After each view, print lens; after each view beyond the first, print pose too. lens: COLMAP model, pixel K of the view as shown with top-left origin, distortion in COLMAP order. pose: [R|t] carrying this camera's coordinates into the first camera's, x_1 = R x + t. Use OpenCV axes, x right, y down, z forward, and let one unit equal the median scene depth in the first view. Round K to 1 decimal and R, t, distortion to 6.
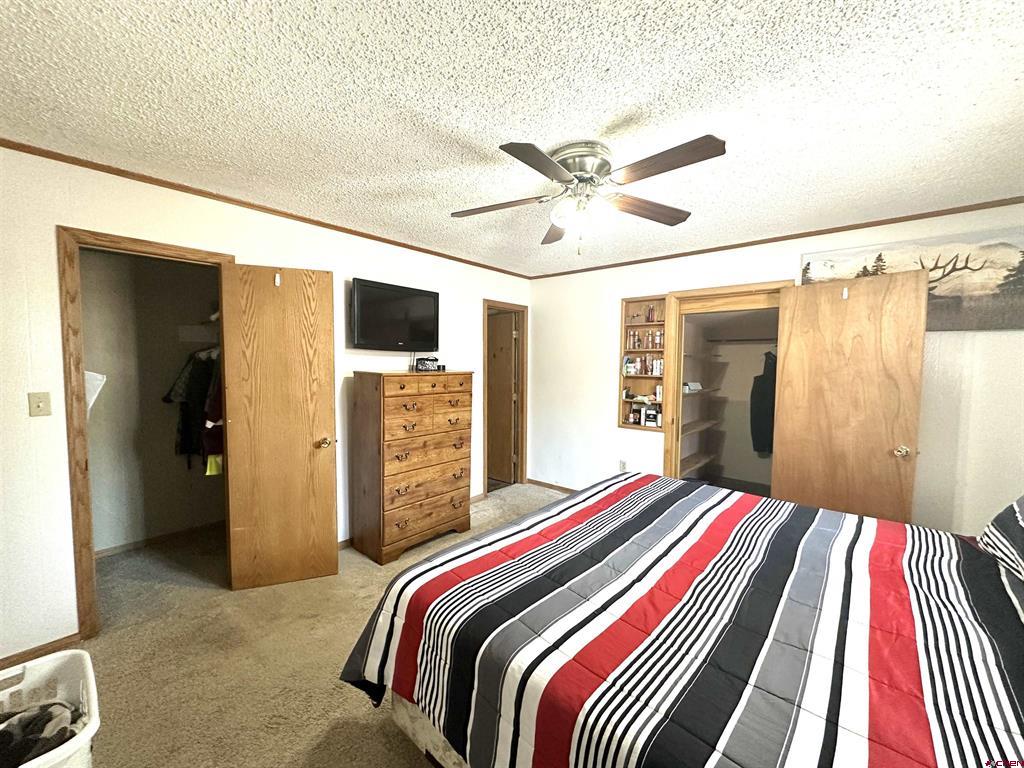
lens RADIAL K [[407.7, 0, 511.6], [0, 407.7, 384.5], [0, 0, 1]] dist [-0.003314, 0.001160]
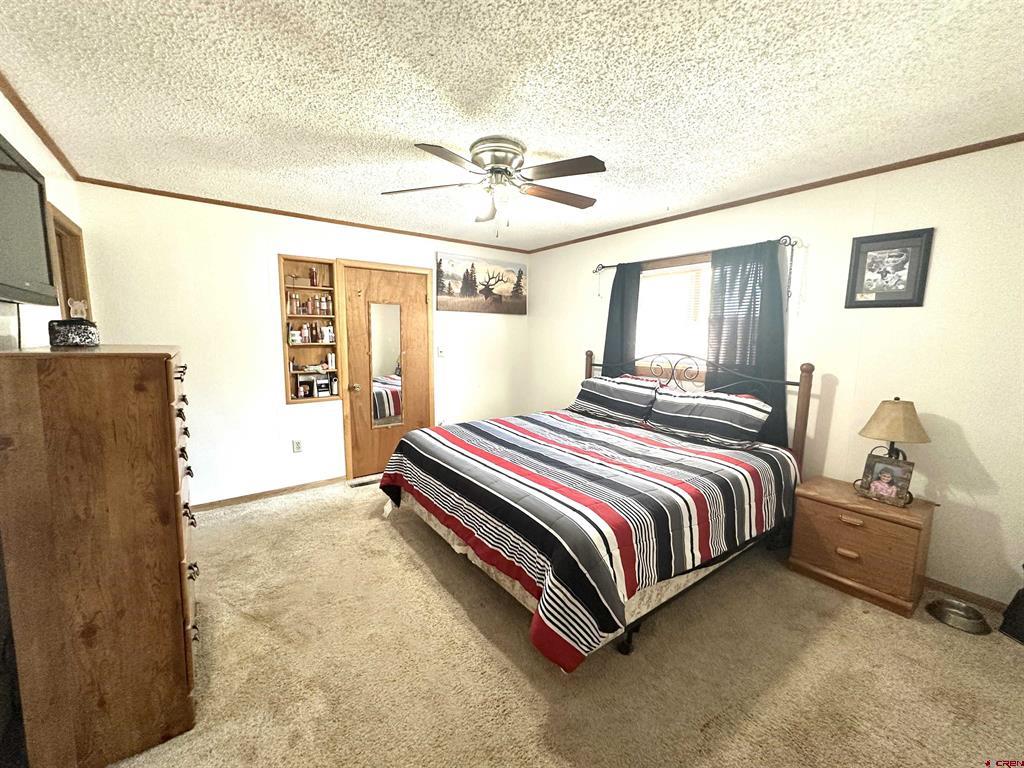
lens RADIAL K [[407.7, 0, 510.4], [0, 407.7, 382.5], [0, 0, 1]] dist [-0.003314, 0.001160]
pose [[0.209743, -0.123786, 0.969889, -0.501985], [0.049556, 0.992025, 0.115895, -0.020040], [-0.976500, 0.023756, 0.214205, 0.363580]]
